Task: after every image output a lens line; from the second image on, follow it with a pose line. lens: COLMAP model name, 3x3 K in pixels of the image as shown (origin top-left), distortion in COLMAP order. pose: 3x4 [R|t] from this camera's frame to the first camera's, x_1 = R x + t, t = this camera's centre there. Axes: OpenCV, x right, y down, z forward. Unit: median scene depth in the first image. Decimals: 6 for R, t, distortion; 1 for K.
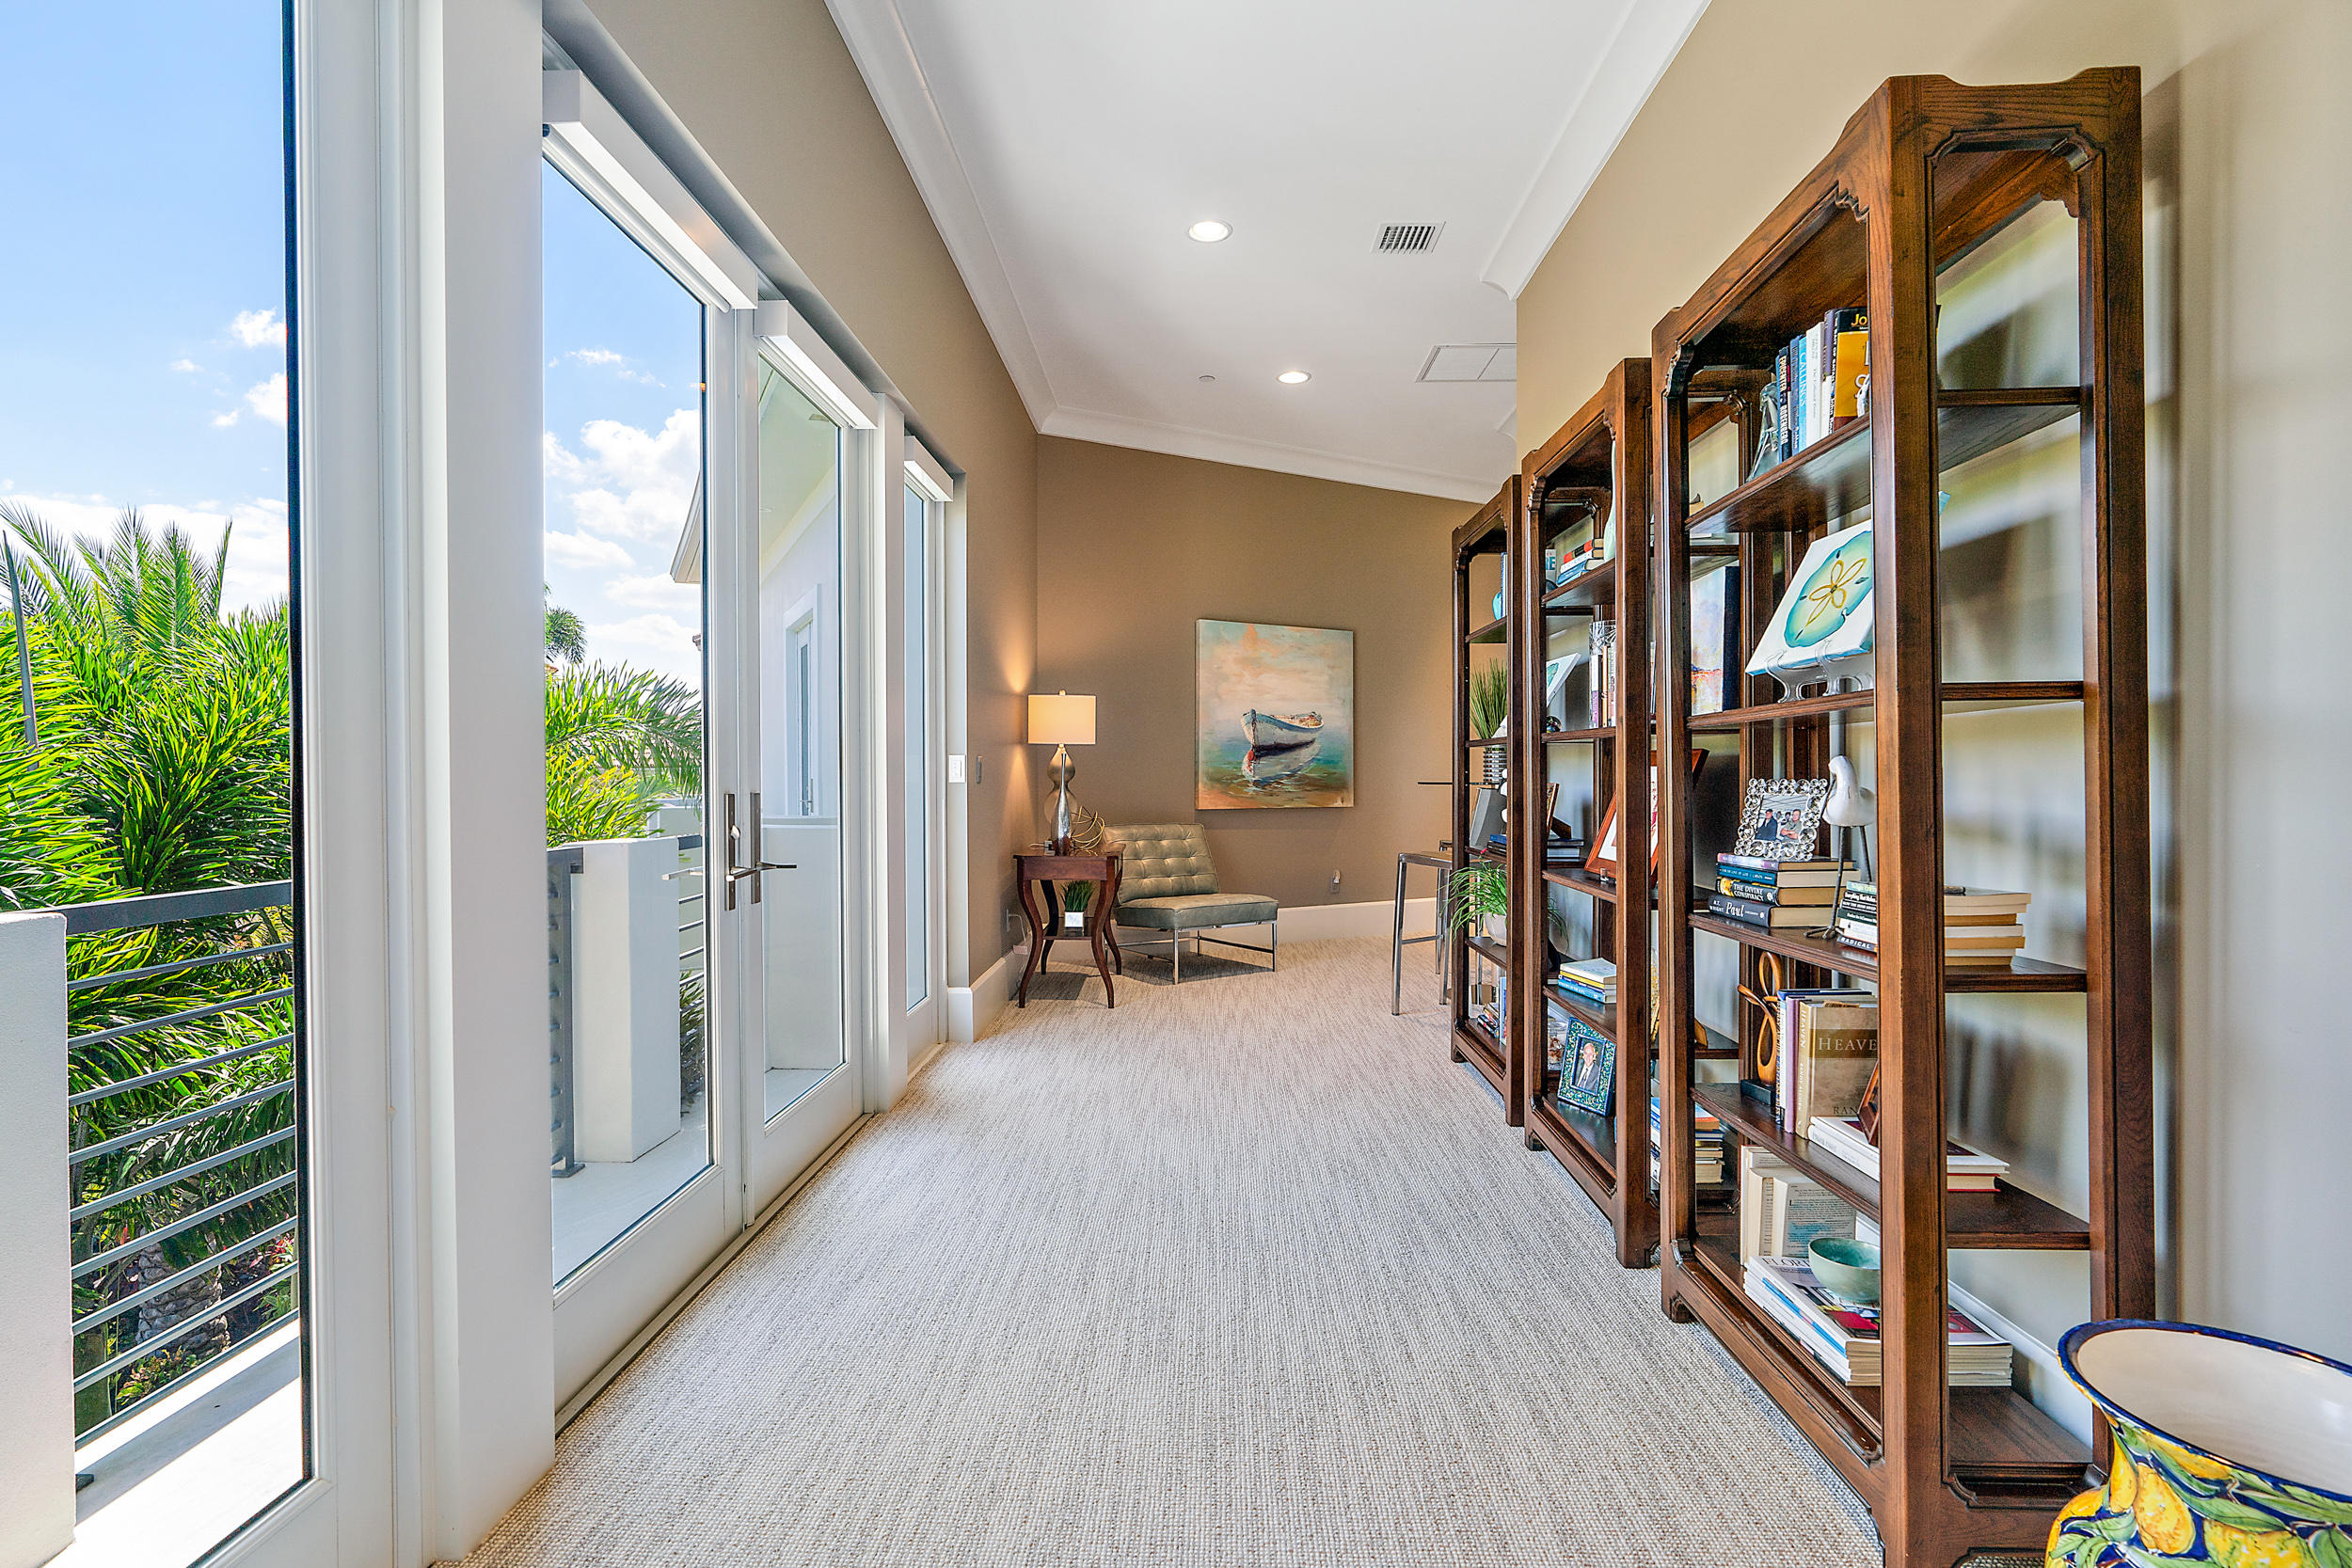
lens RADIAL K [[1067.7, 0, 1173.7], [0, 1067.7, 781.9], [0, 0, 1]] dist [-0.014302, 0.004911]
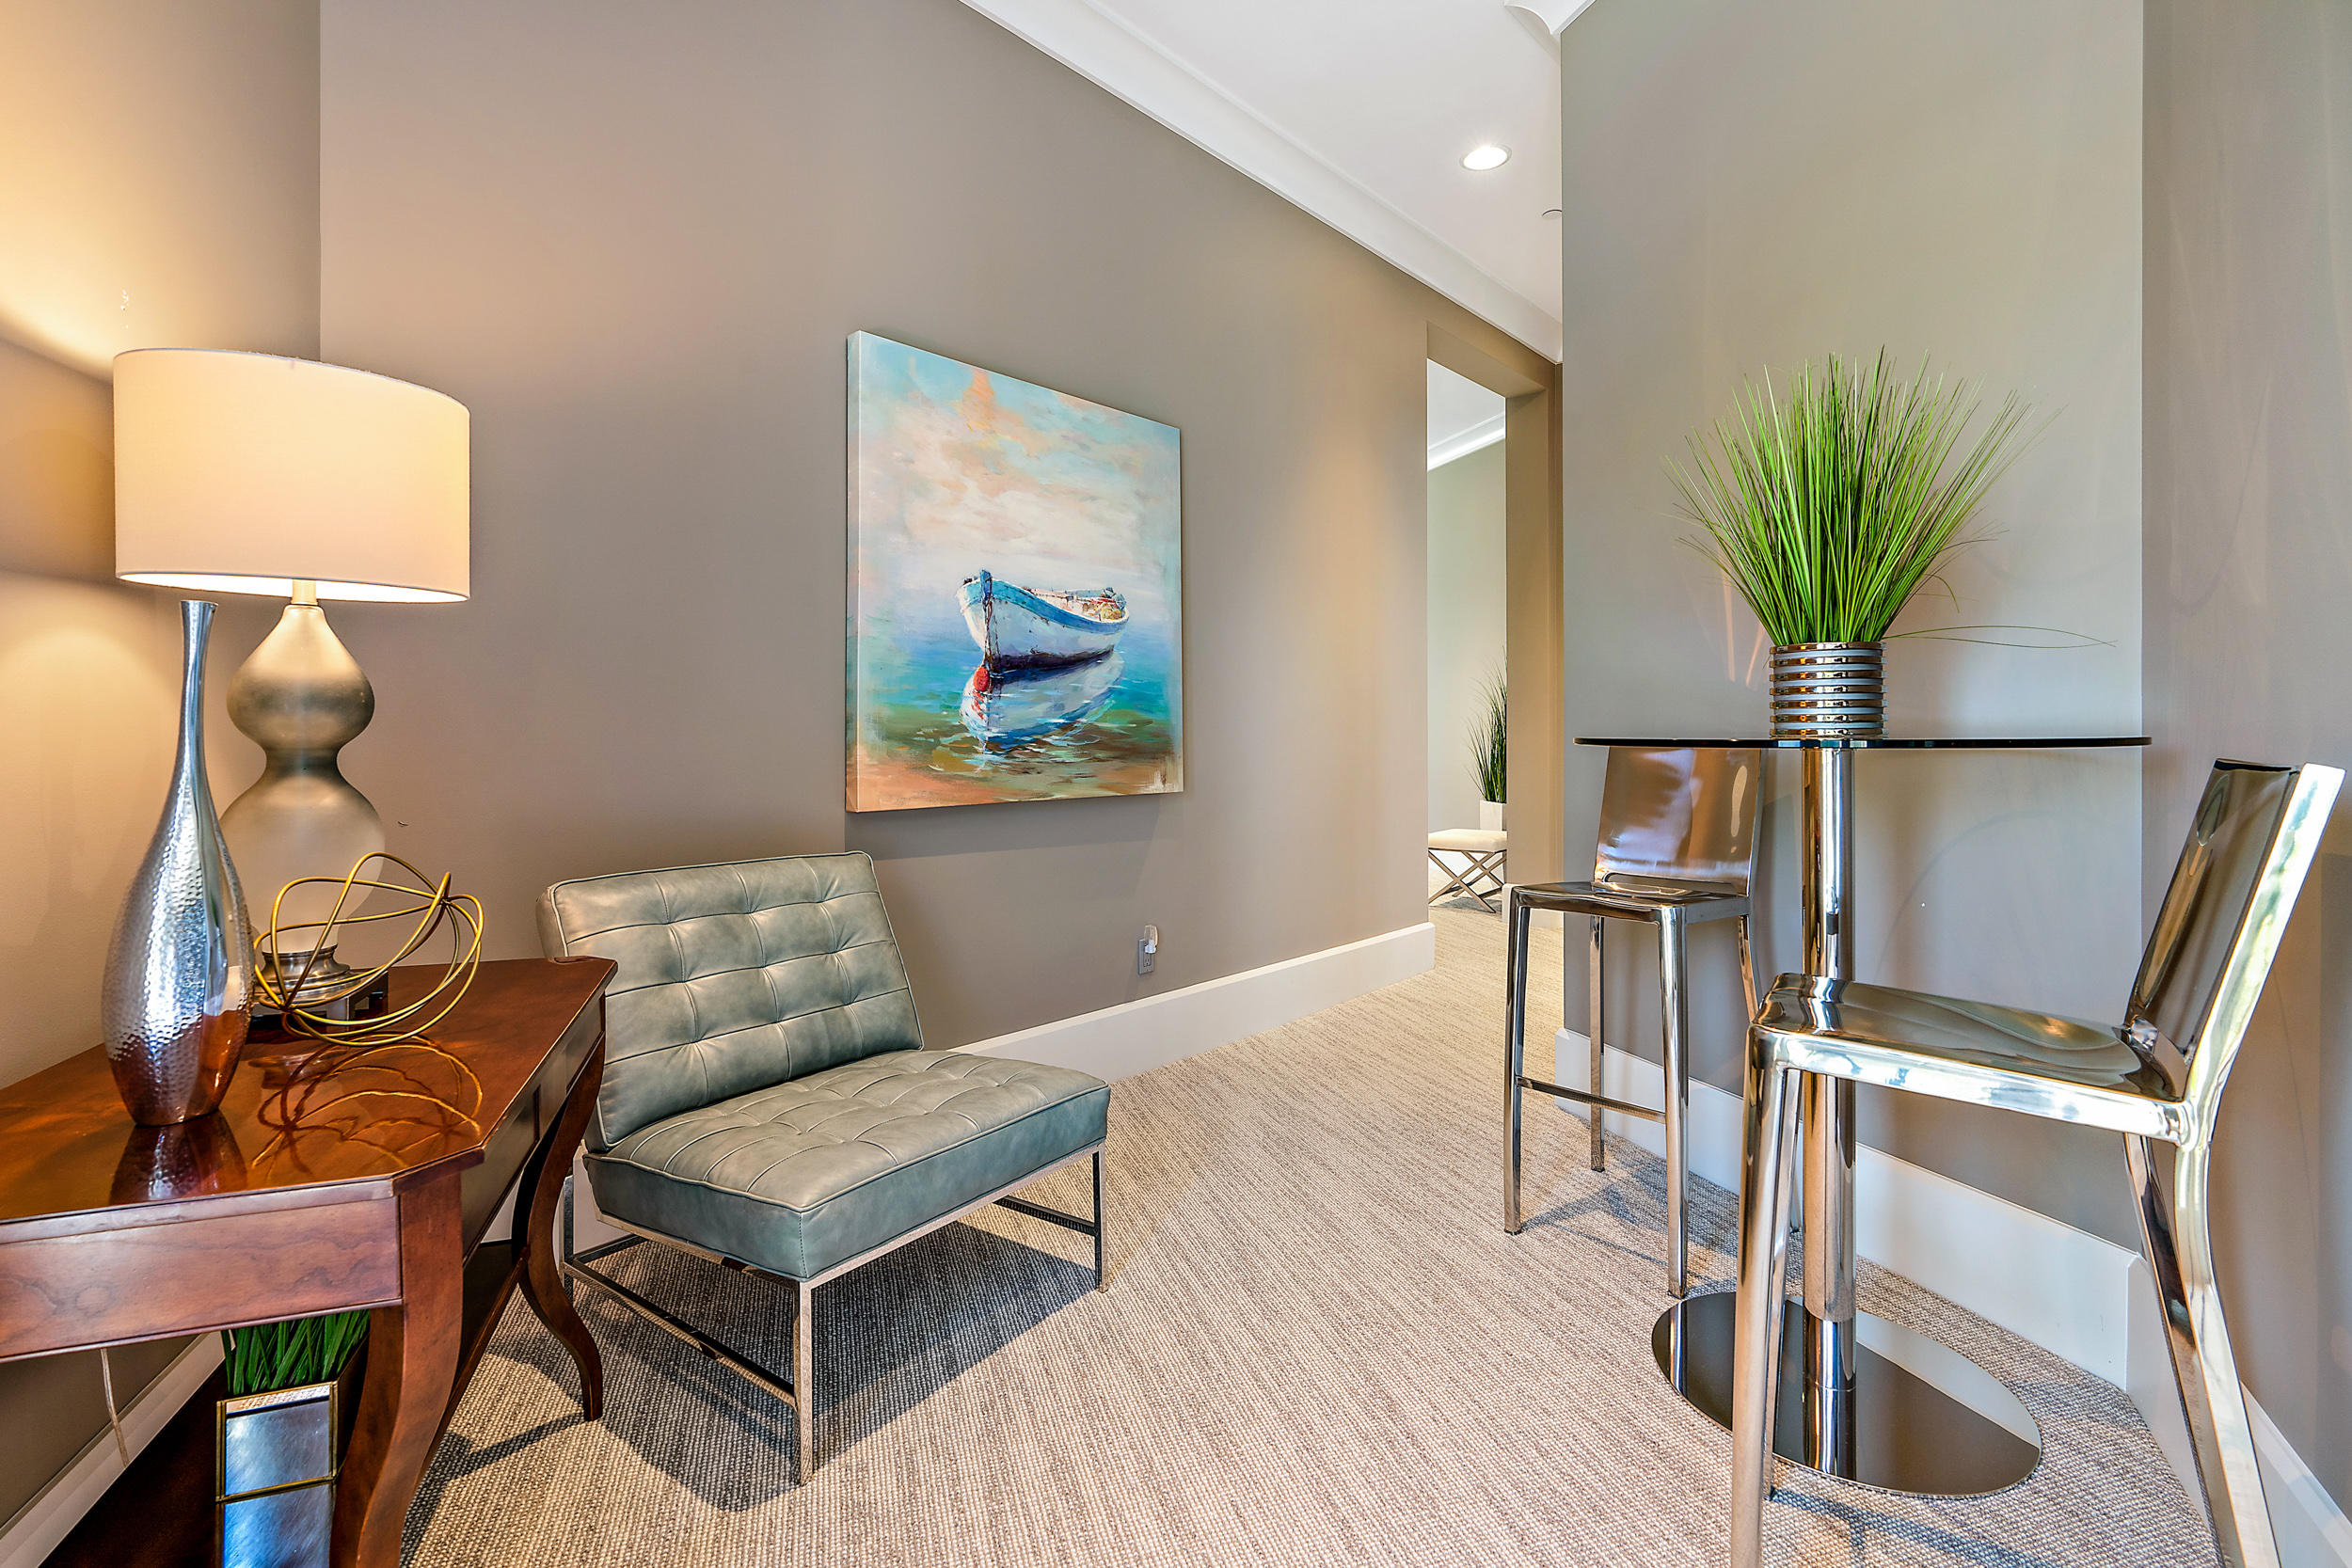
lens RADIAL K [[1067.7, 0, 1174.6], [0, 1067.7, 732.7], [0, 0, 1]] dist [-0.014302, 0.004911]
pose [[0.937604, -0.001881, 0.347700, -0.002857], [0.002494, 0.999996, -0.001314, -0.002740], [-0.347696, 0.002099, 0.937605, 0.576350]]
